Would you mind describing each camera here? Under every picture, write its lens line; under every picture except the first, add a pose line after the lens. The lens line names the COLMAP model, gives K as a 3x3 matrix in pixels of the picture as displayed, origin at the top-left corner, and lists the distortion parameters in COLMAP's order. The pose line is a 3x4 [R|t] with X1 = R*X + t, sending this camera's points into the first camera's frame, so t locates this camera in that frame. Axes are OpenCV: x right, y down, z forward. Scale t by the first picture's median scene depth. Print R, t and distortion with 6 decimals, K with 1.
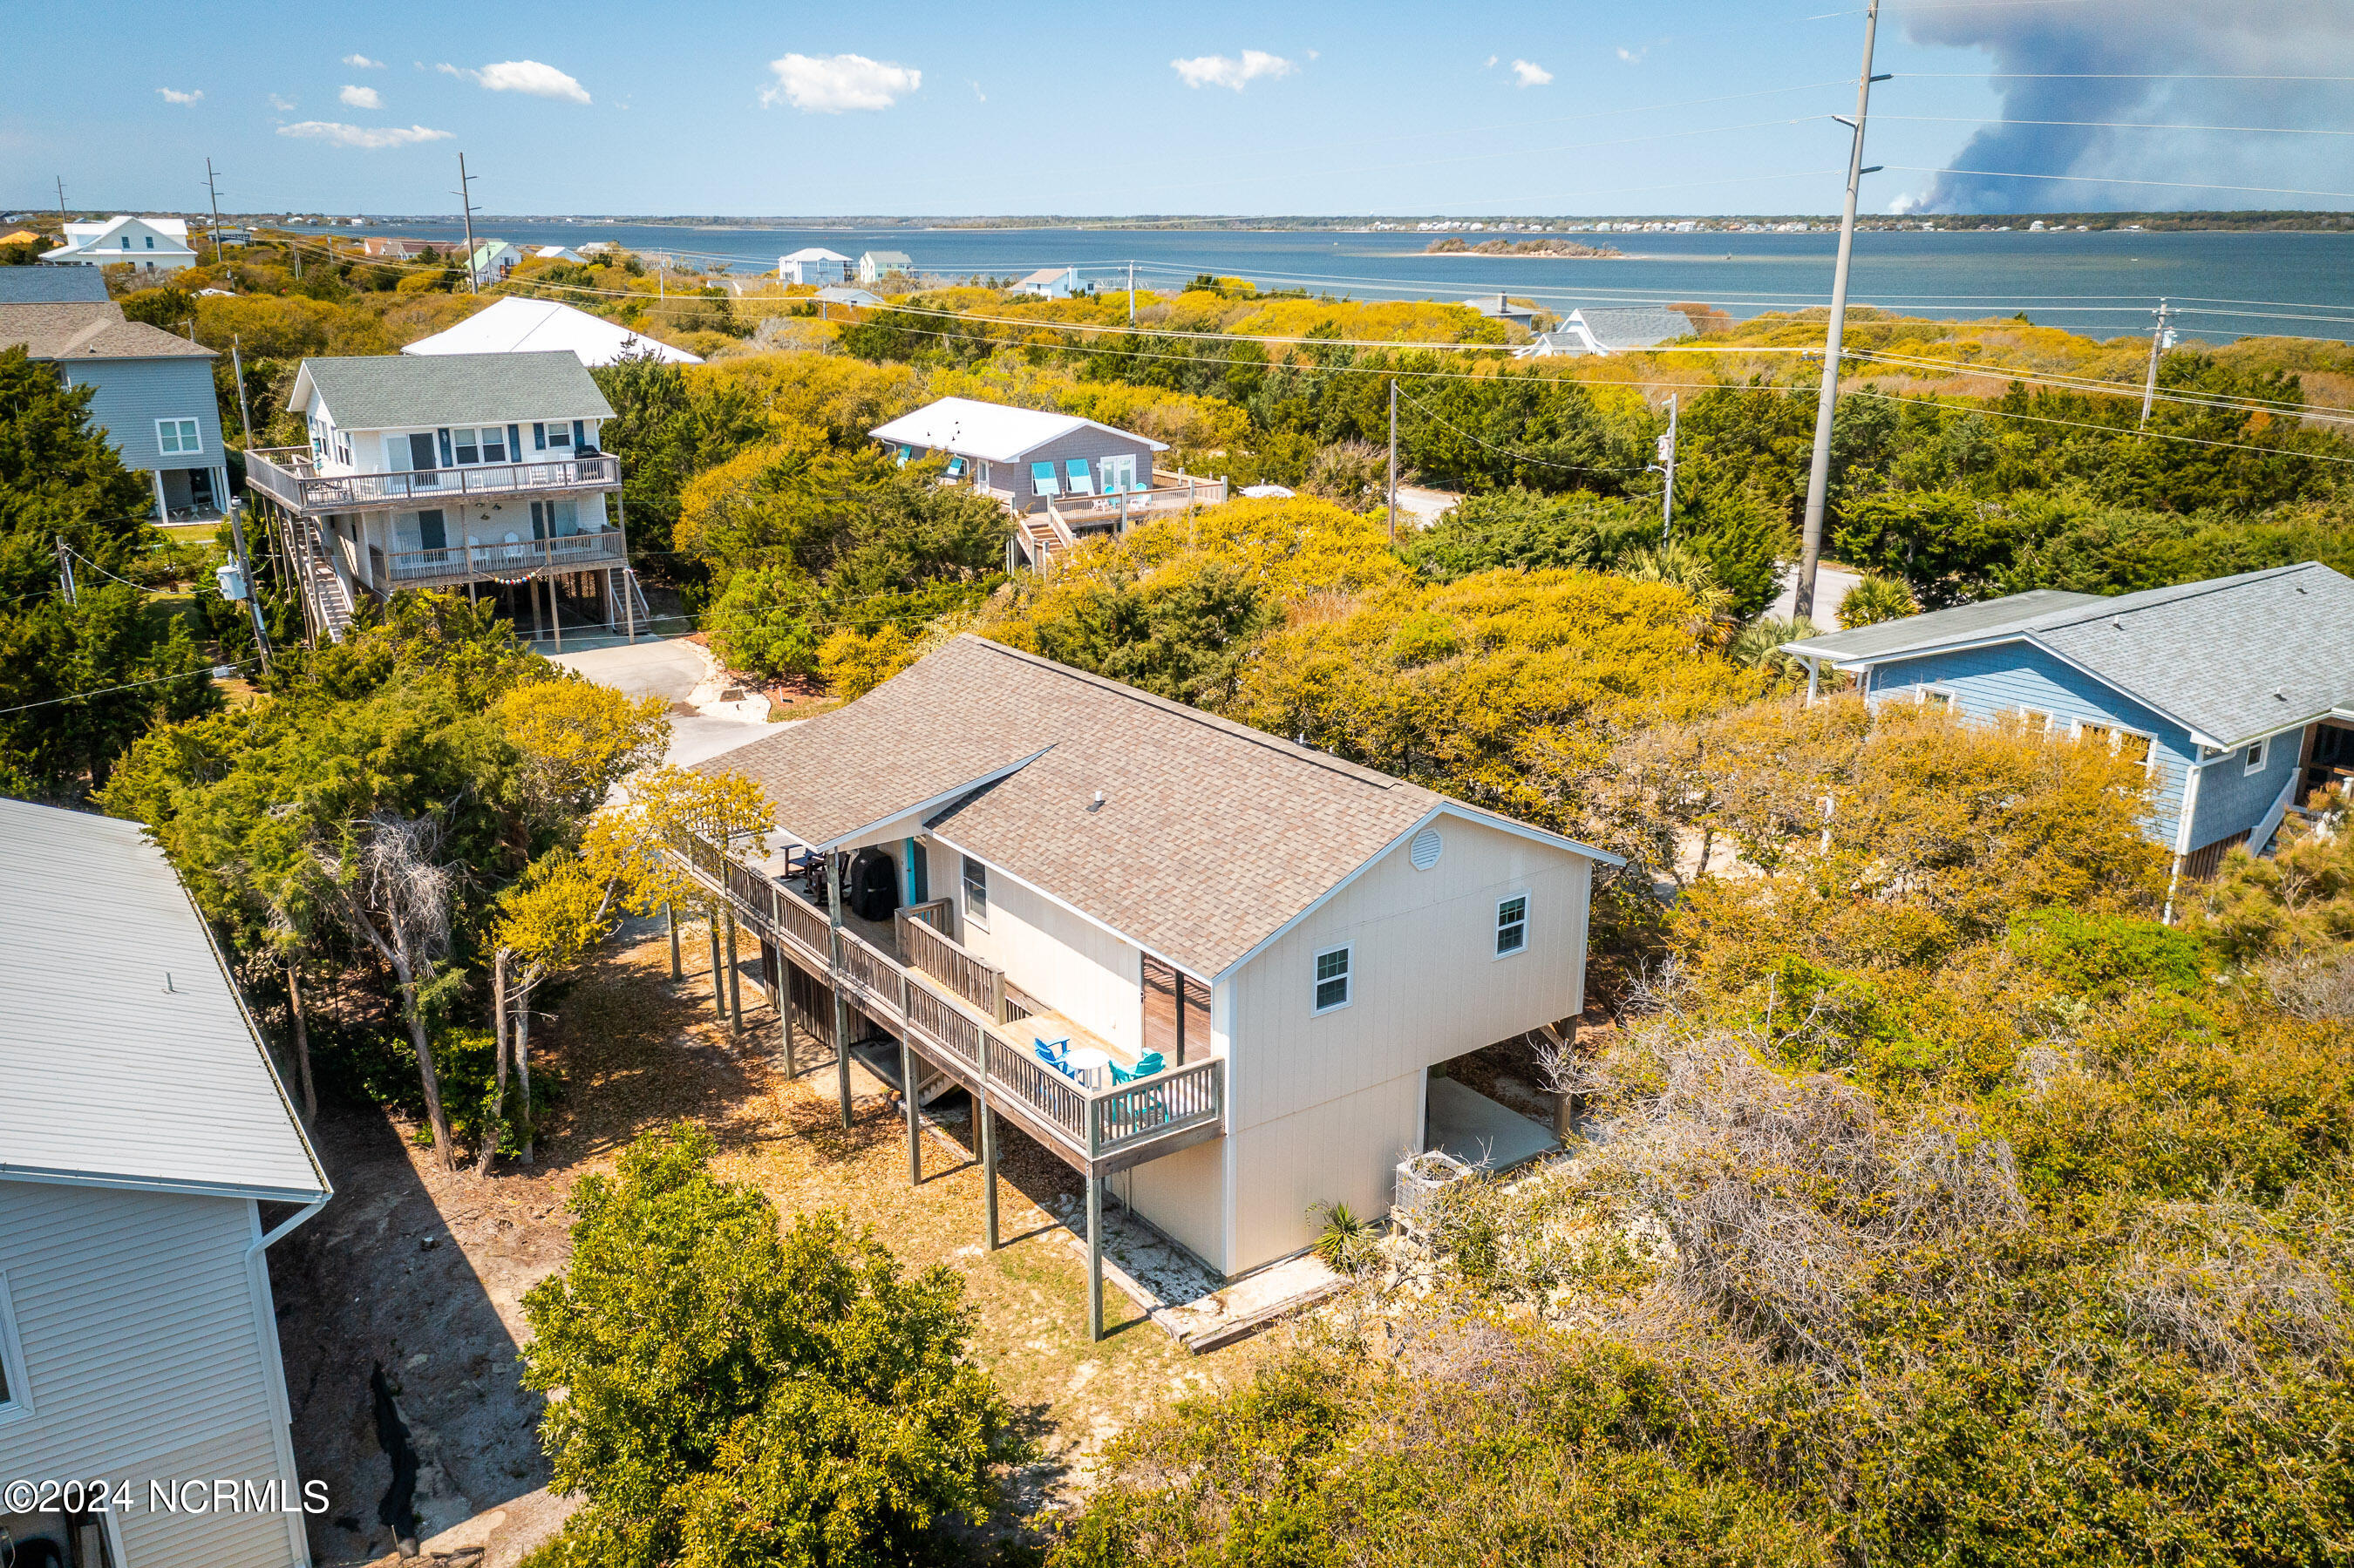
lens RADIAL K [[1817.4, 0, 1180.2], [0, 1817.4, 831.4], [0, 0, 1]] dist [-0.012663, 0.041772]
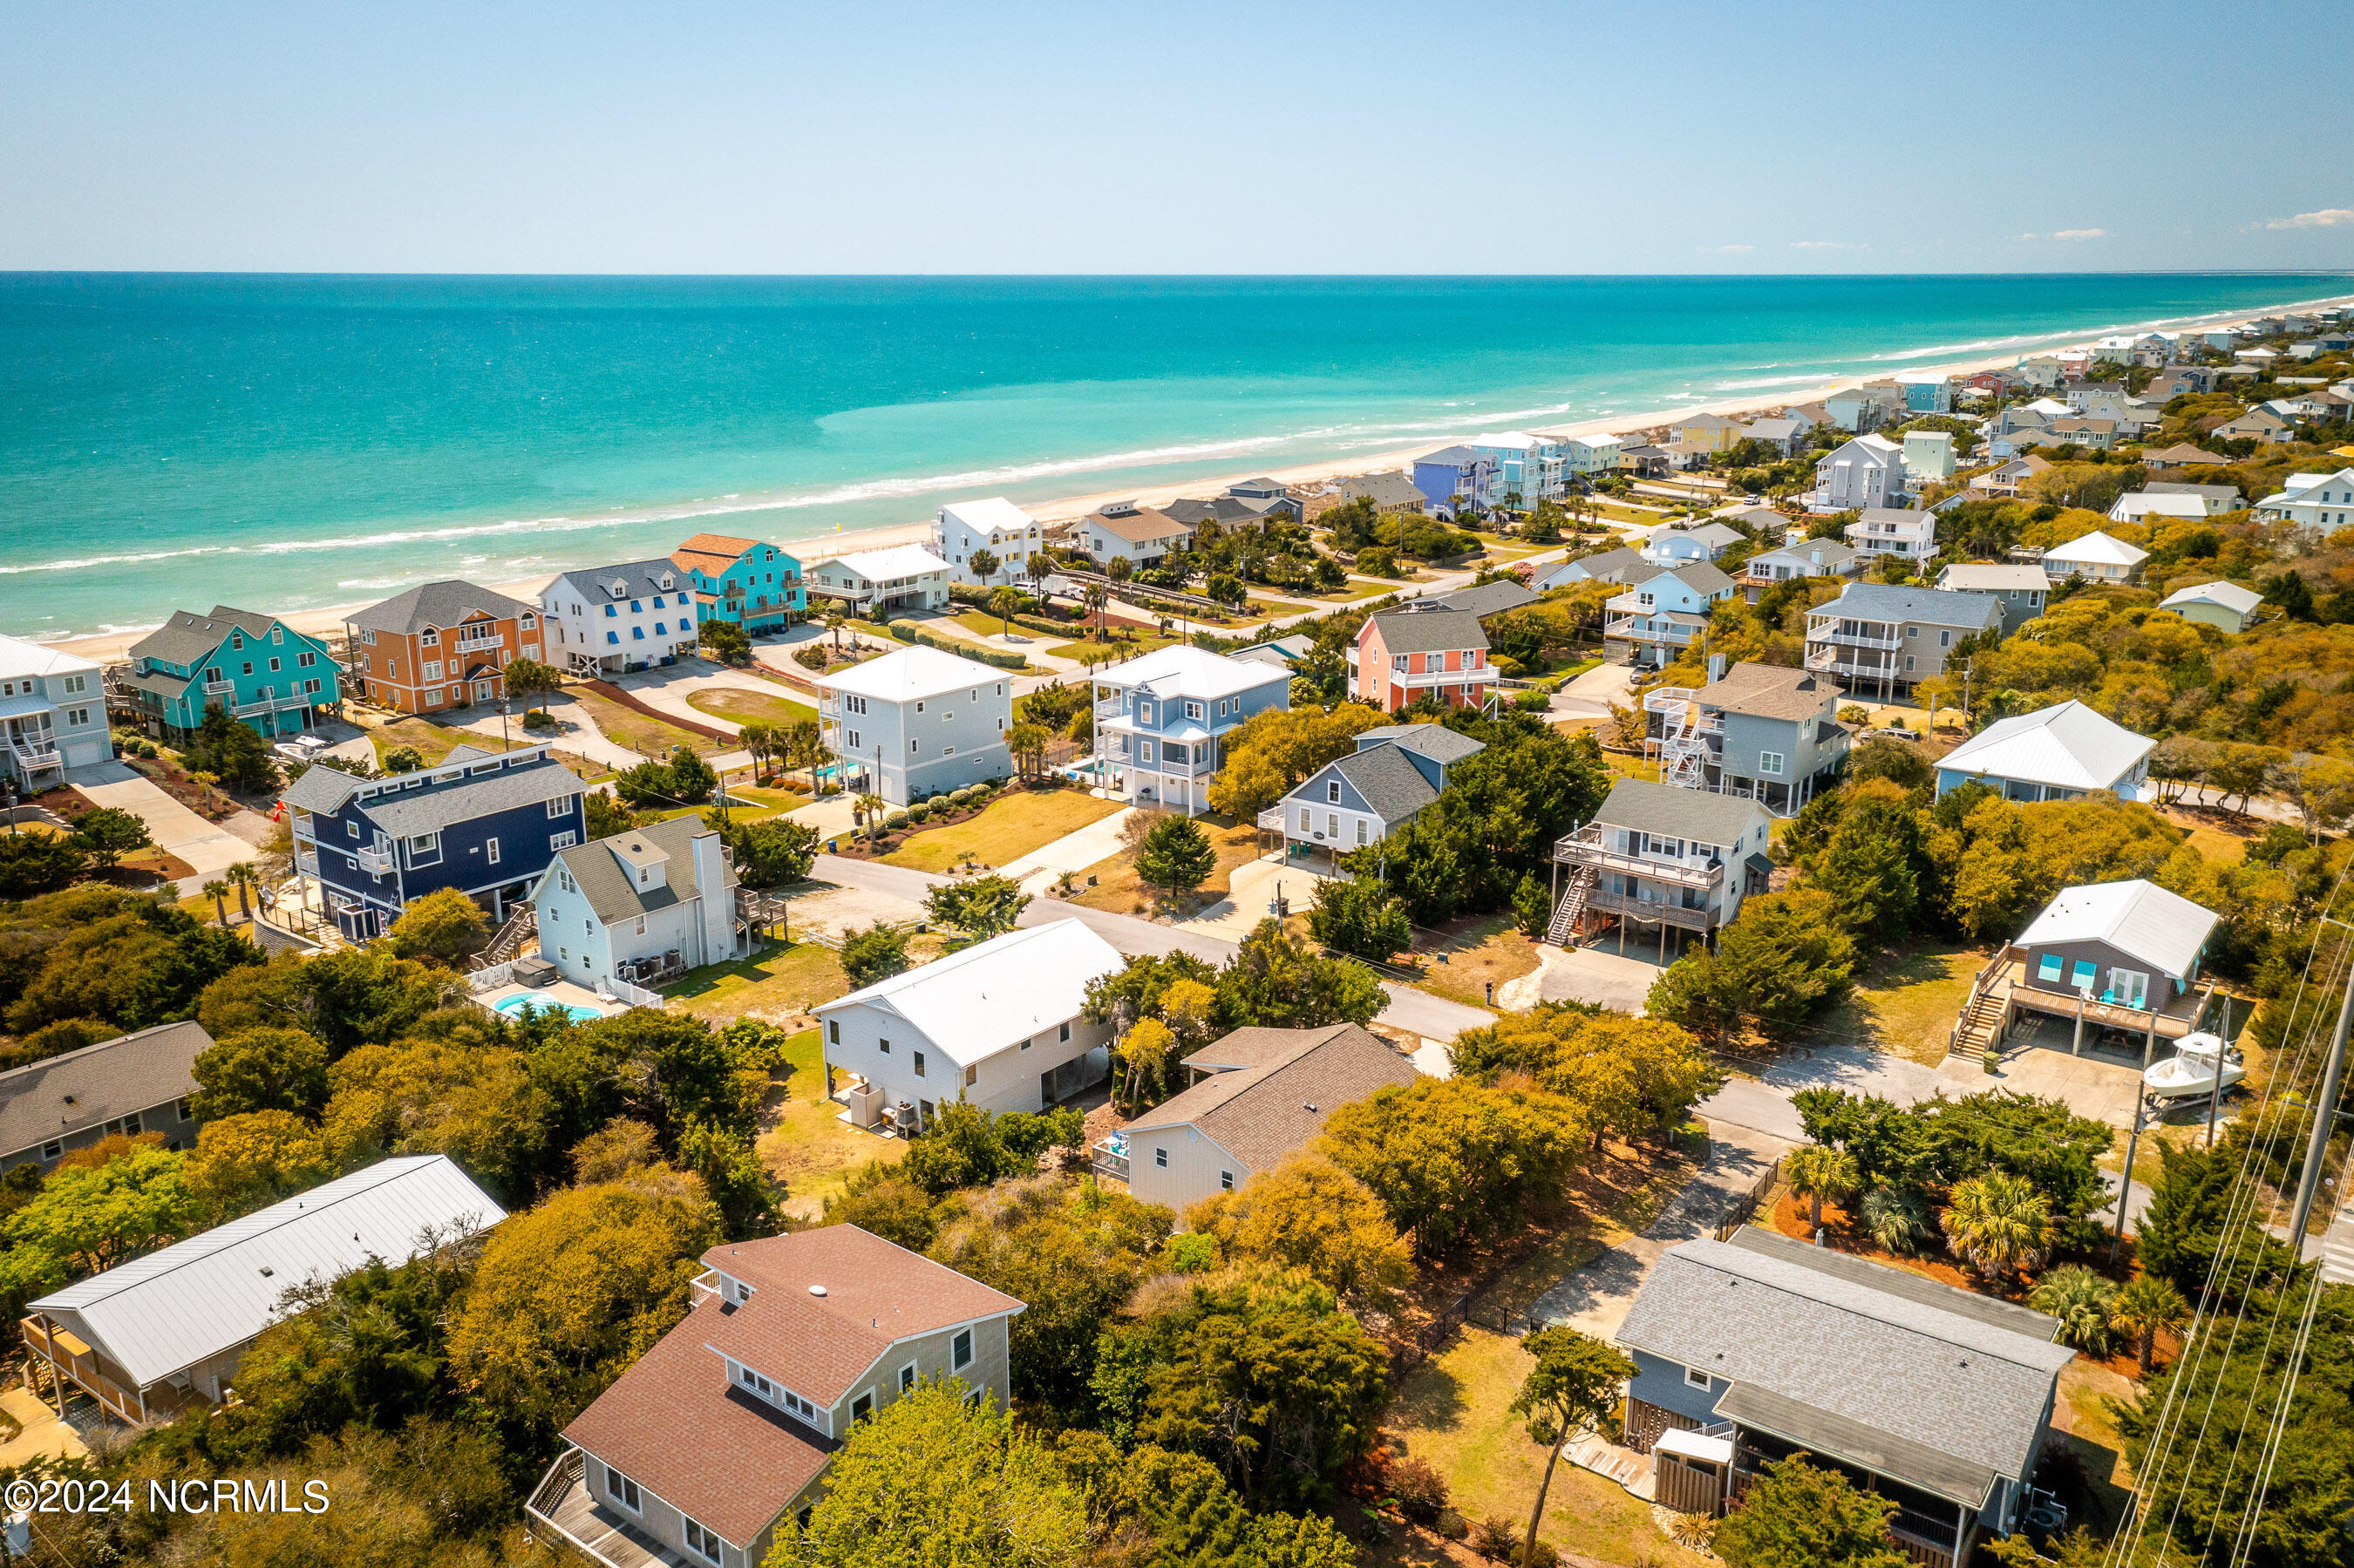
lens RADIAL K [[1839.3, 0, 1177.0], [0, 1839.3, 784.0], [0, 0, 1]] dist [-0.016696, 0.051120]
pose [[0.289831, 0.250672, -0.923668, 1.897430], [-0.299903, 0.940273, 0.161075, -0.692695], [0.908877, 0.230326, 0.347697, -0.148007]]
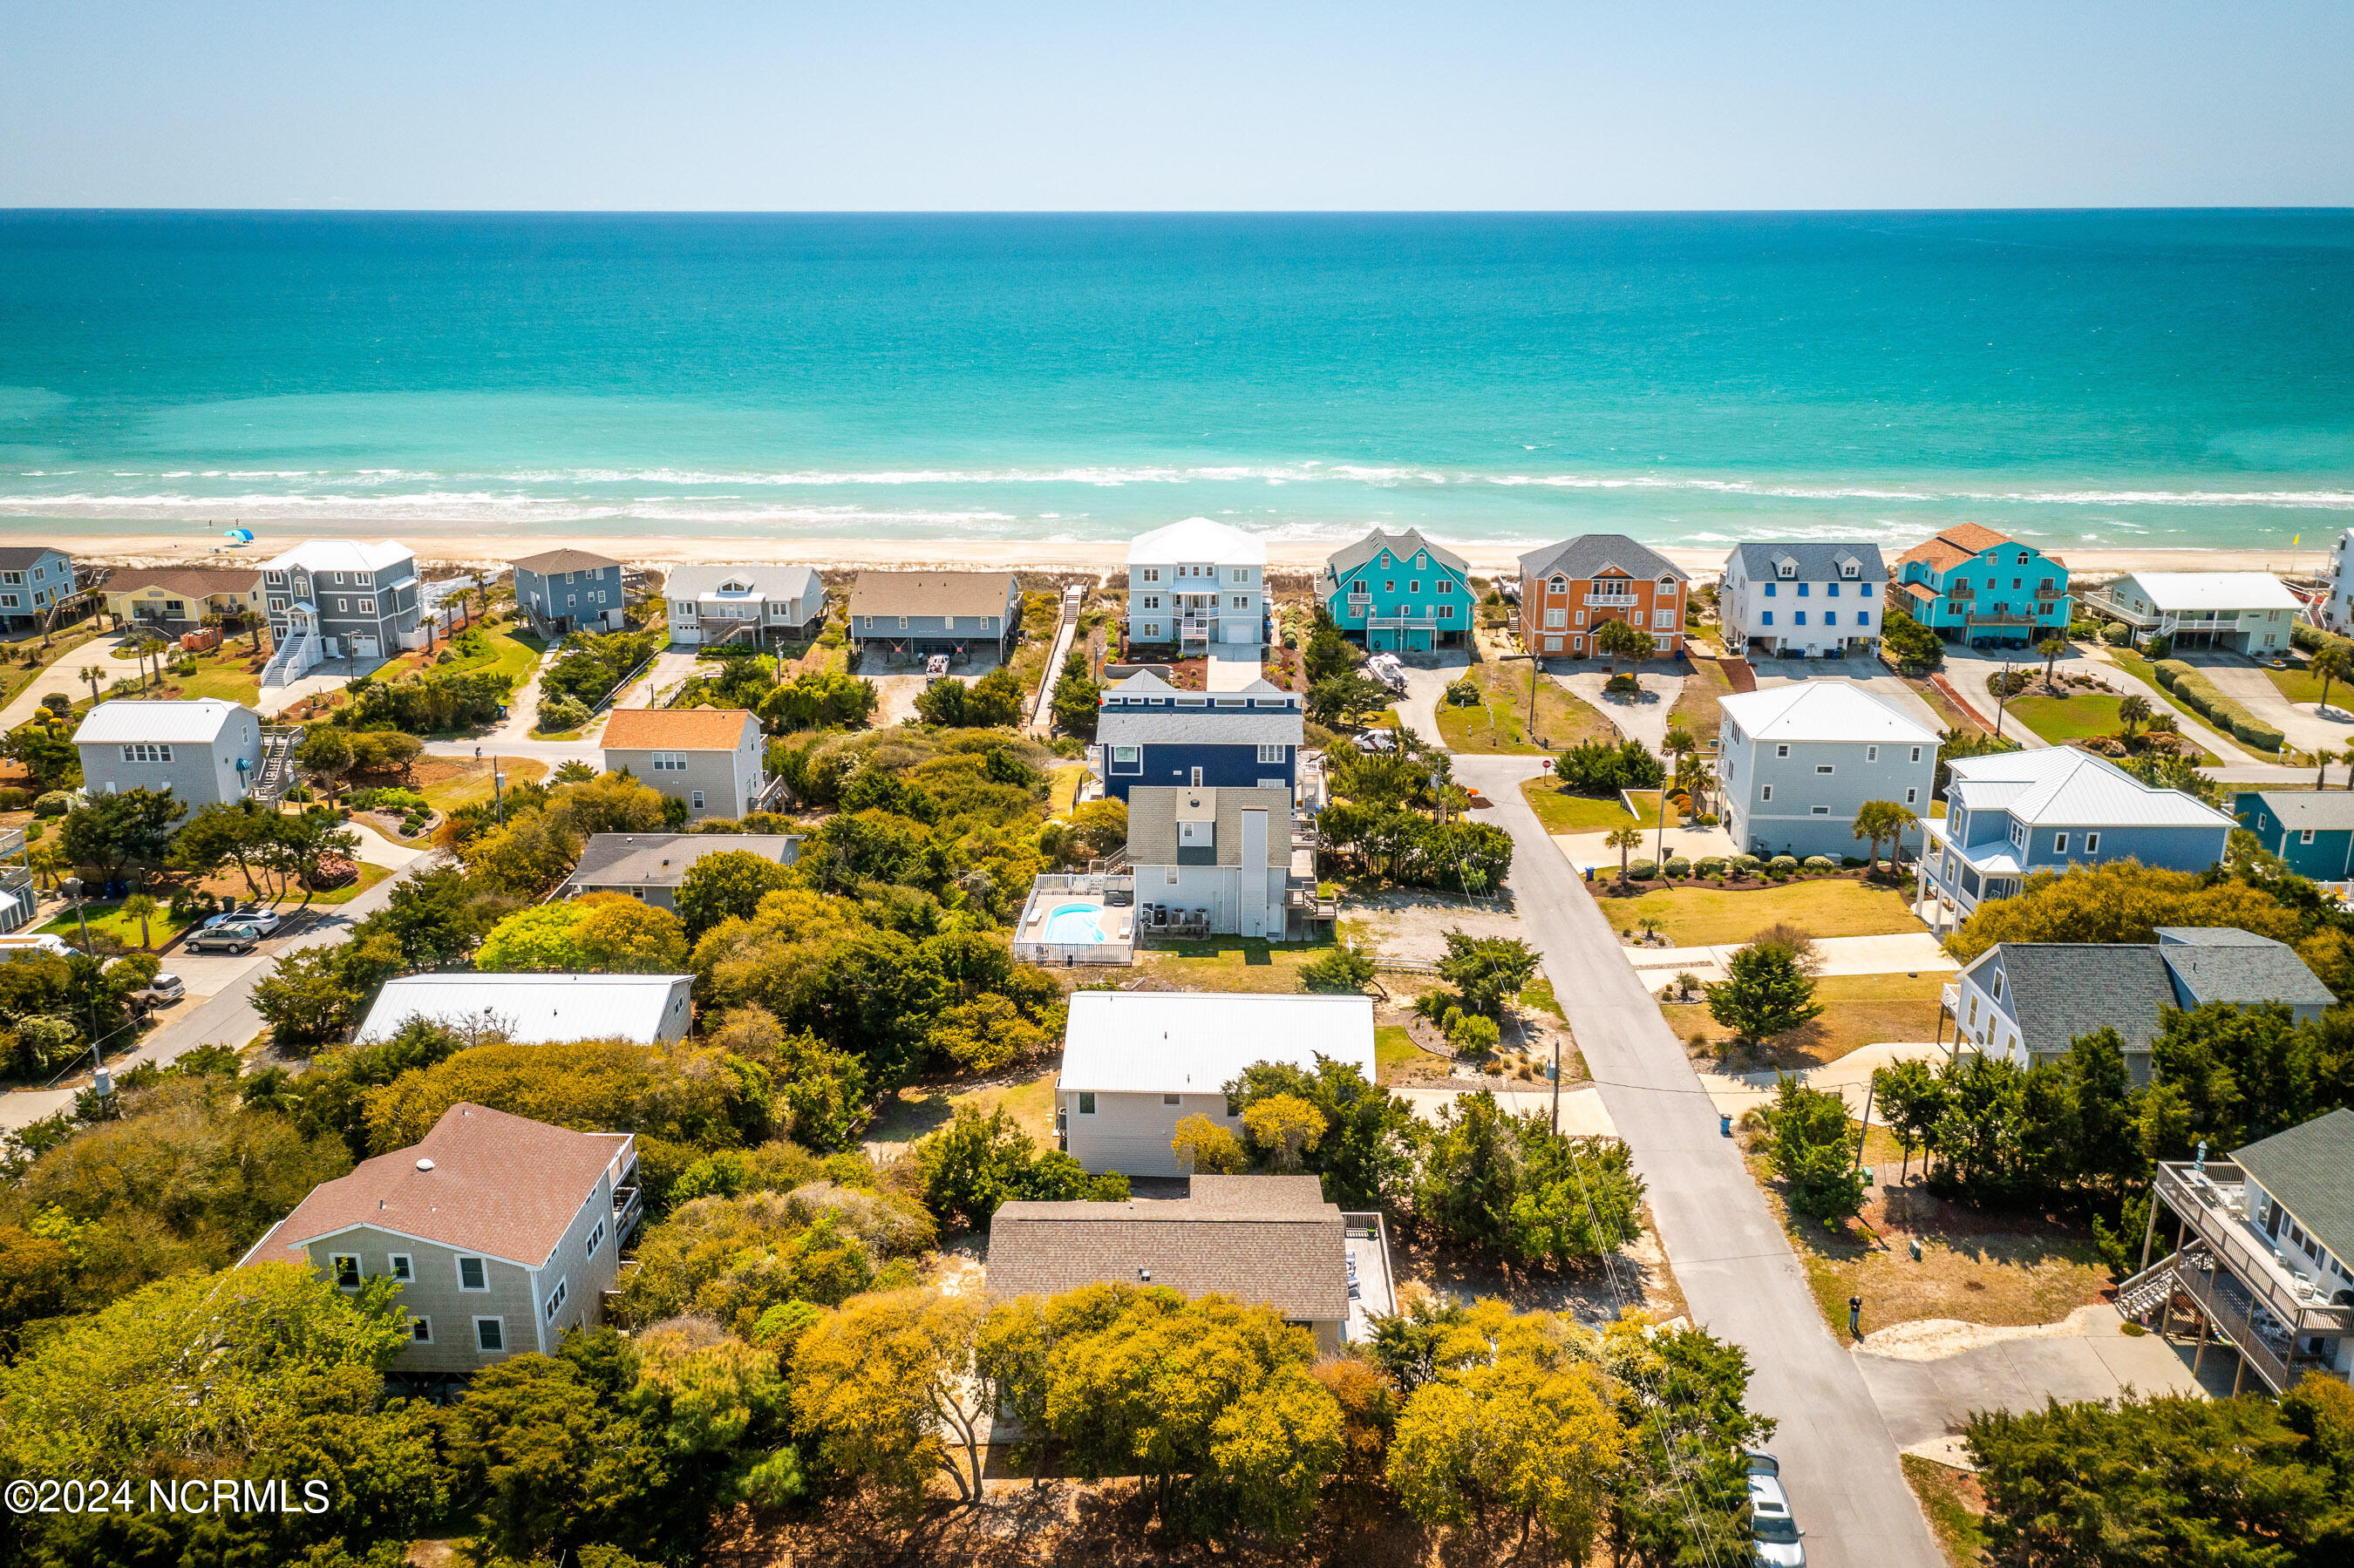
lens RADIAL K [[1839.3, 0, 1177.0], [0, 1839.3, 784.0], [0, 0, 1]] dist [-0.016696, 0.051120]
pose [[-0.610087, 0.231644, -0.757717, 1.271936], [-0.249611, 0.851425, 0.461269, -1.276373], [0.751989, 0.470549, -0.461623, 1.459550]]
